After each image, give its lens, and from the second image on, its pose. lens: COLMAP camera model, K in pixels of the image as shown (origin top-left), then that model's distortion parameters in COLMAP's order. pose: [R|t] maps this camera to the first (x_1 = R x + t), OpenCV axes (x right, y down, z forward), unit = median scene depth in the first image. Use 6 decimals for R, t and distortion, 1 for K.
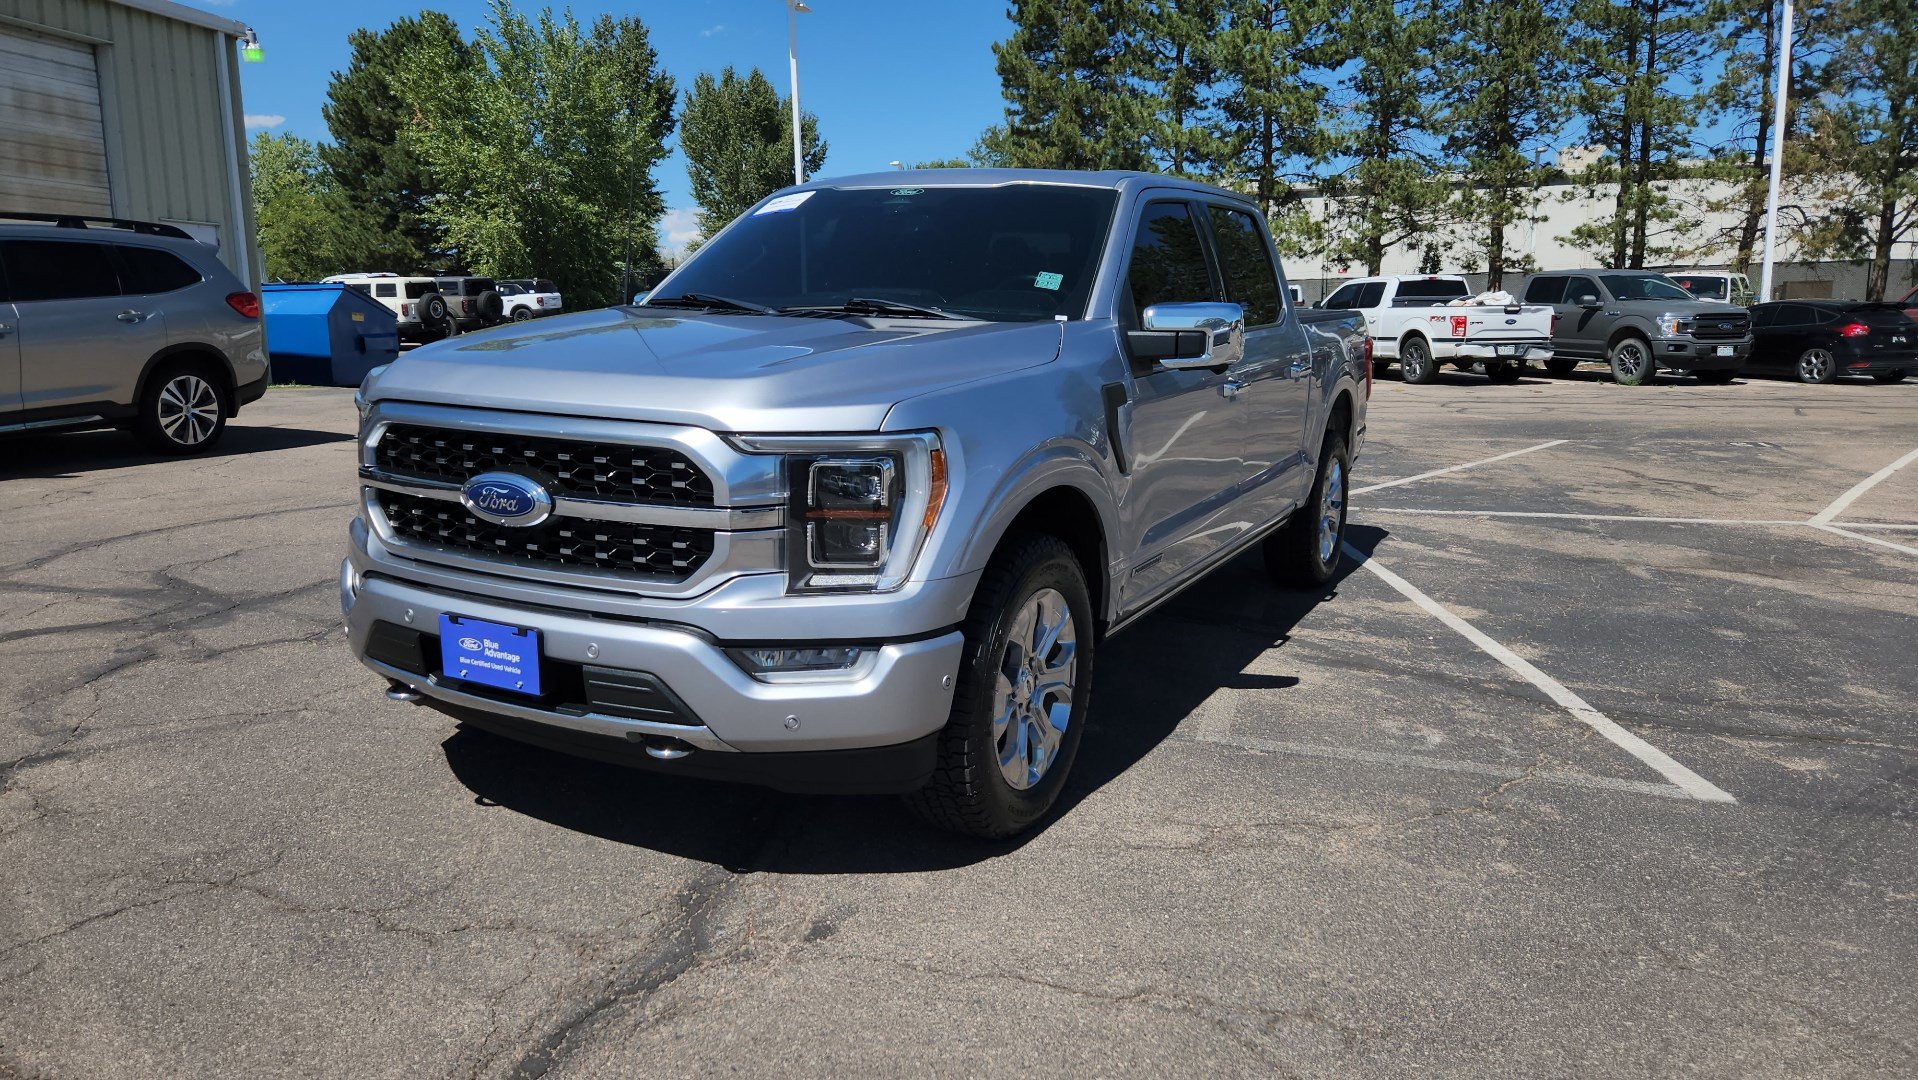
lens RADIAL K [[1281.6, 0, 951.4], [0, 1281.6, 539.7], [0, 0, 1]] dist [0.071038, -0.055108]
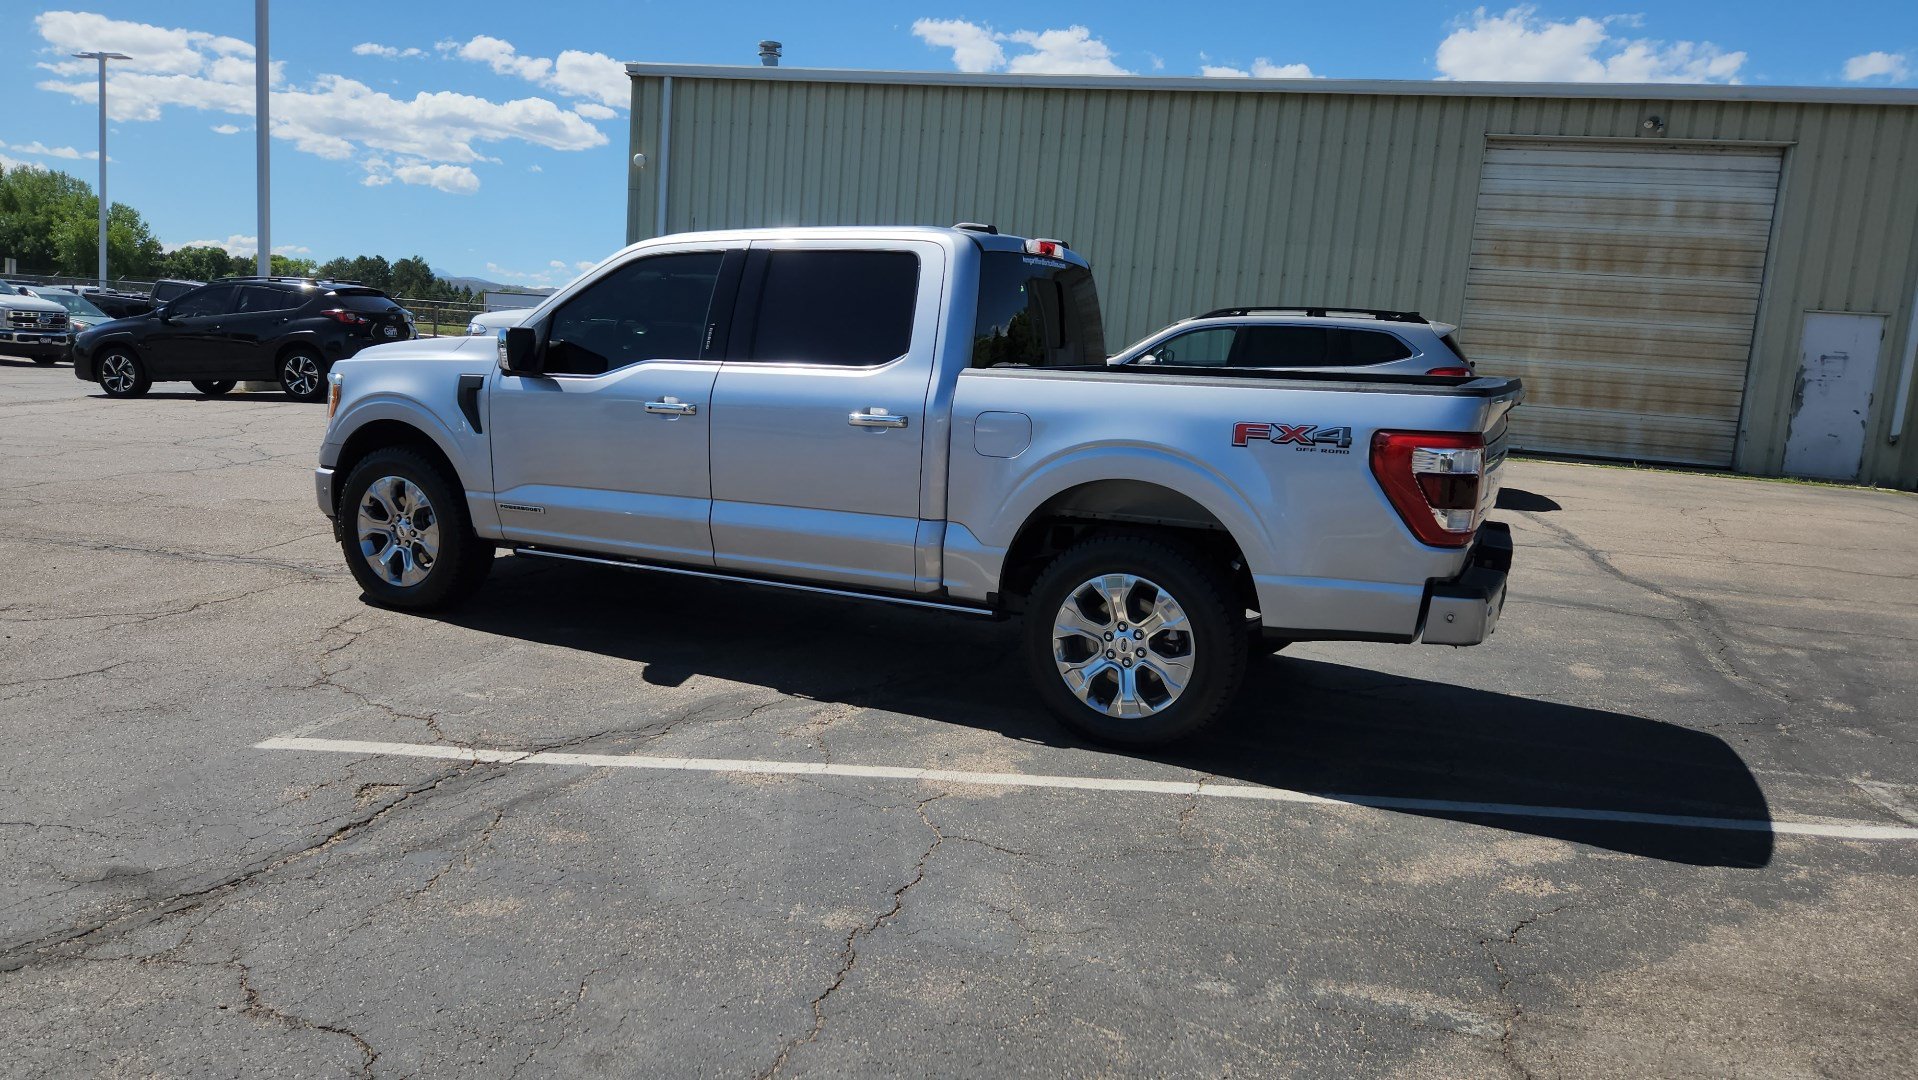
lens RADIAL K [[1281.6, 0, 928.2], [0, 1281.6, 535.3], [0, 0, 1]] dist [0.071038, -0.055108]
pose [[0.028937, 0.143581, -0.989215, 0.412706], [-0.229715, 0.964098, 0.133216, -0.064040], [0.972828, 0.223383, 0.060880, 0.351719]]
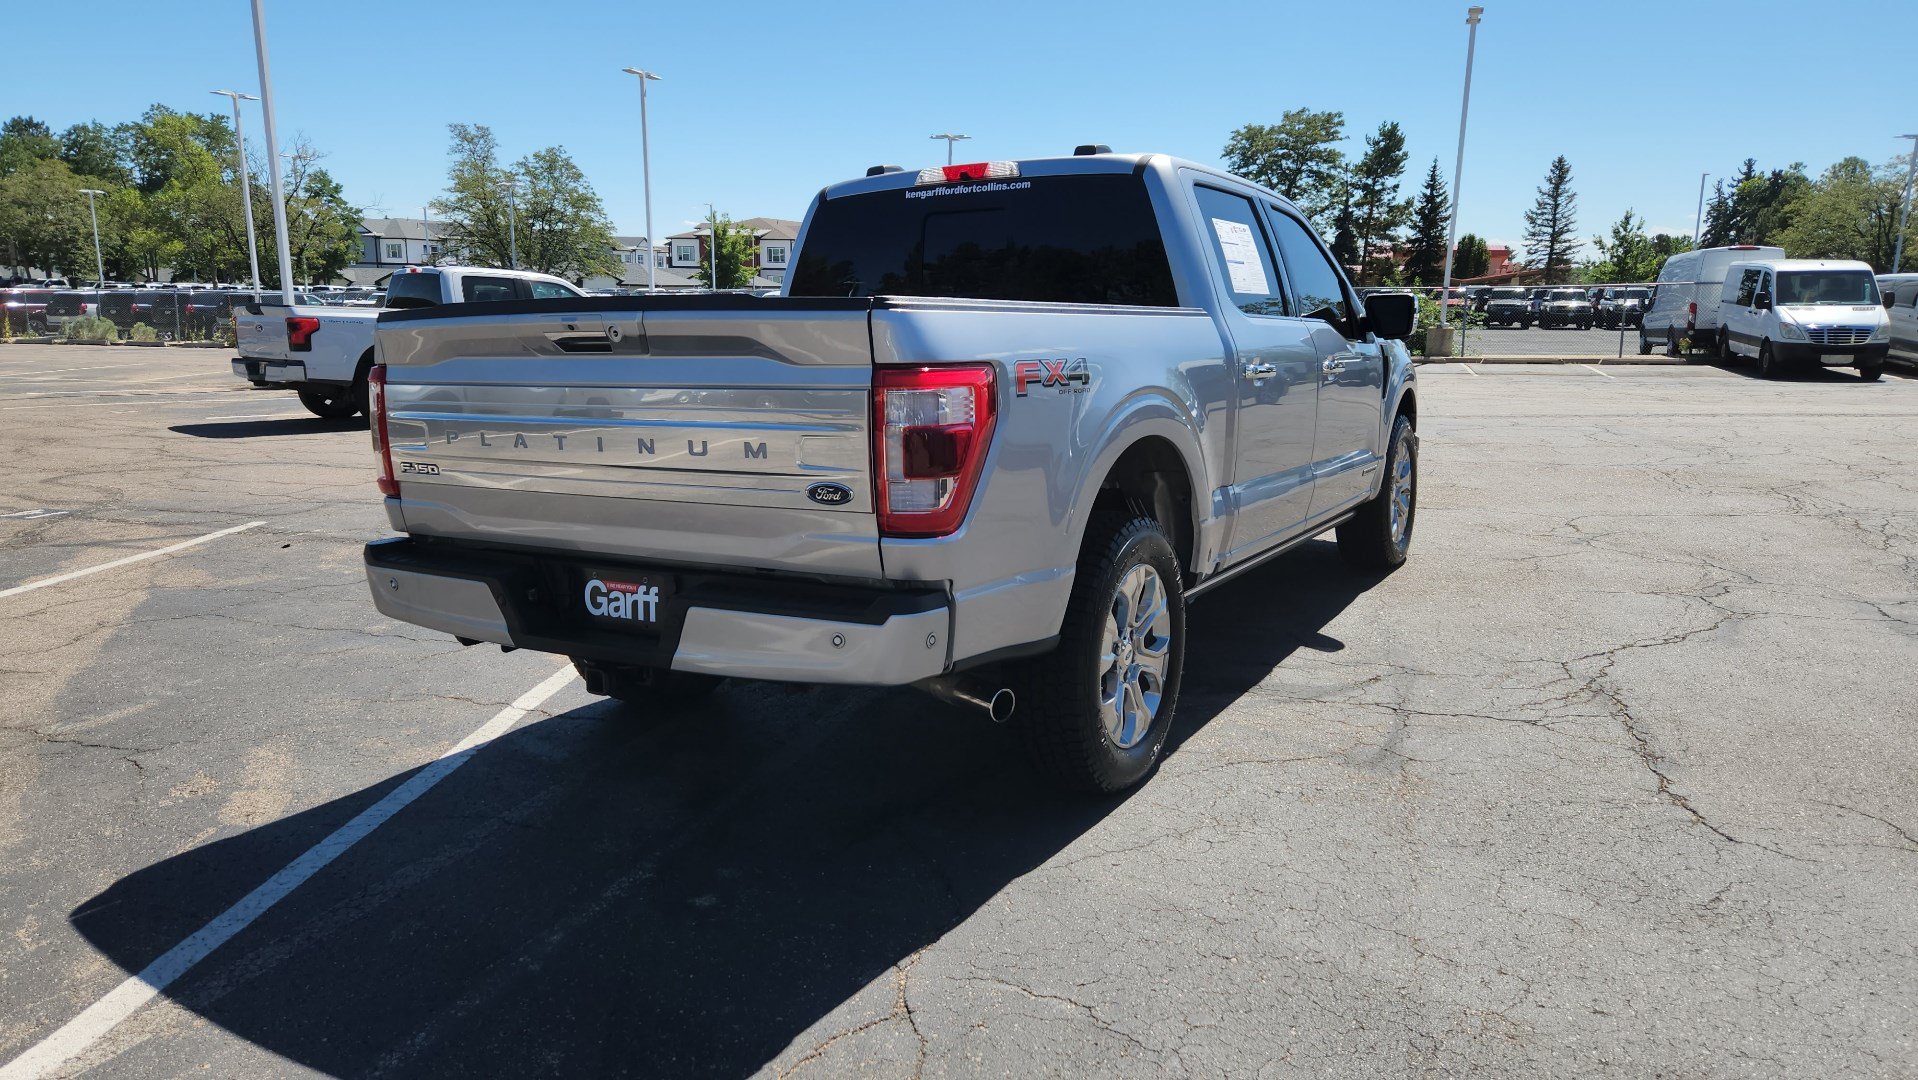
lens RADIAL K [[1281.6, 0, 912.6], [0, 1281.6, 546.3], [0, 0, 1]] dist [0.071038, -0.055108]
pose [[-0.997730, -0.011161, 0.066417, 0.037701], [0.012795, 0.936800, 0.349632, -0.124110], [-0.066121, 0.349688, -0.934530, 0.694110]]
